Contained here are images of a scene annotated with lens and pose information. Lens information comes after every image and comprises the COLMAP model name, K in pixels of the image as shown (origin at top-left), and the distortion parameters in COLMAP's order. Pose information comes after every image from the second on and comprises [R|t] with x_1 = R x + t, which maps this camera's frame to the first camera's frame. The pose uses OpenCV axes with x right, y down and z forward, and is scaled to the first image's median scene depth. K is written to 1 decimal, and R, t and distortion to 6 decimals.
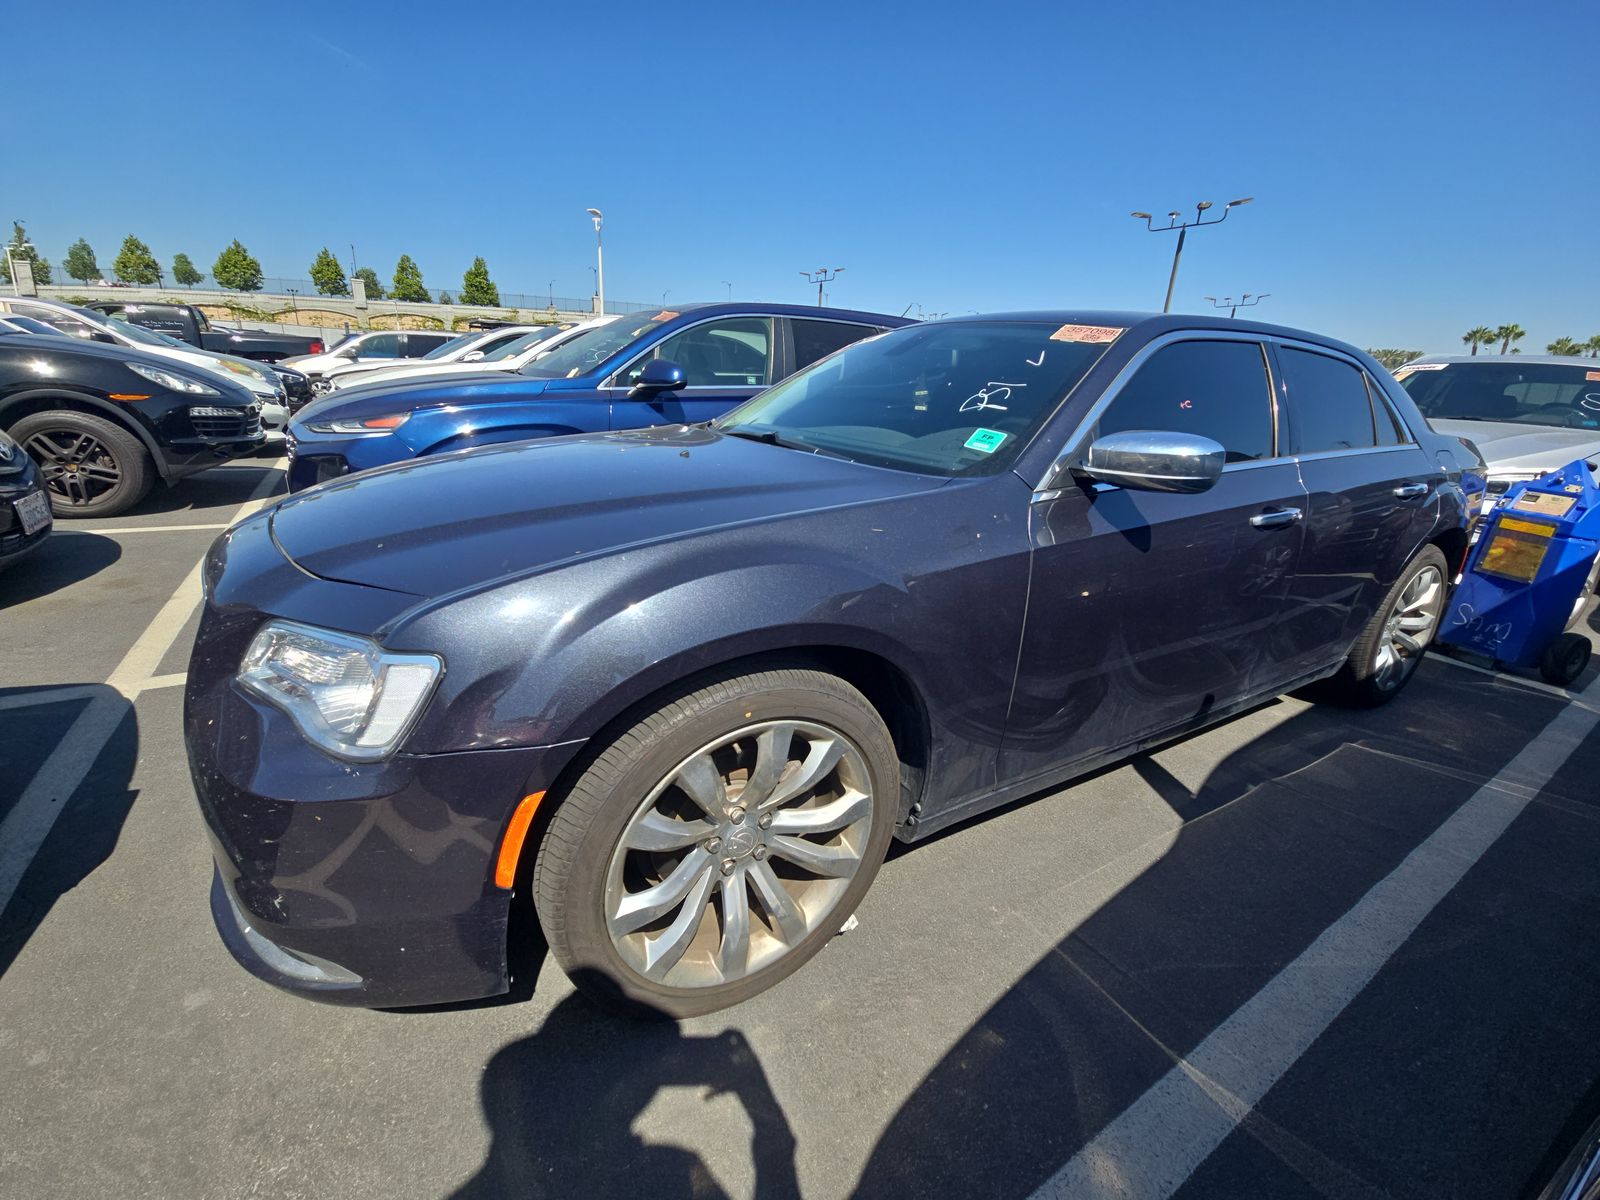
lens RADIAL K [[679.7, 0, 800.0], [0, 679.7, 600.0], [0, 0, 1]] dist [0.021723, -0.015071]
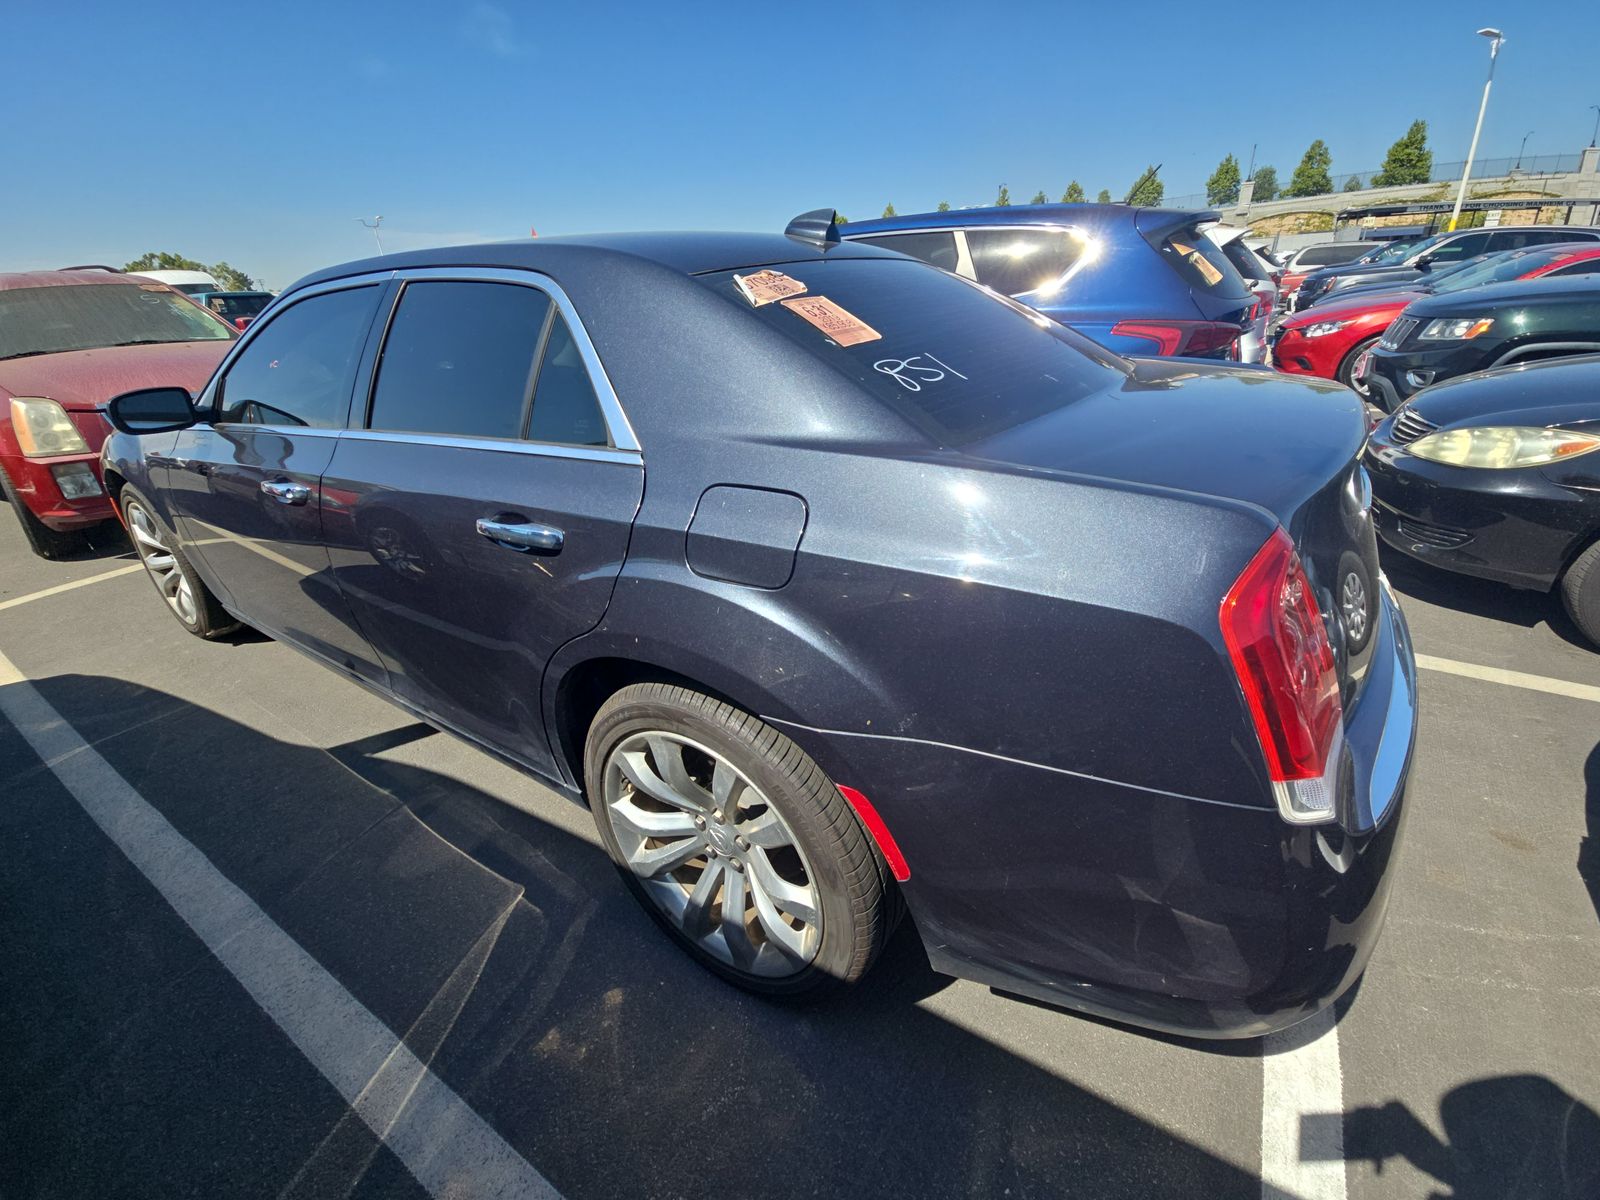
lens RADIAL K [[679.7, 0, 800.0], [0, 679.7, 600.0], [0, 0, 1]] dist [0.021723, -0.015071]
pose [[0.403719, 0.318621, -0.857608, 1.440066], [-0.218216, 0.943877, 0.247947, -0.286903], [0.888478, 0.087043, 0.450590, 0.956111]]
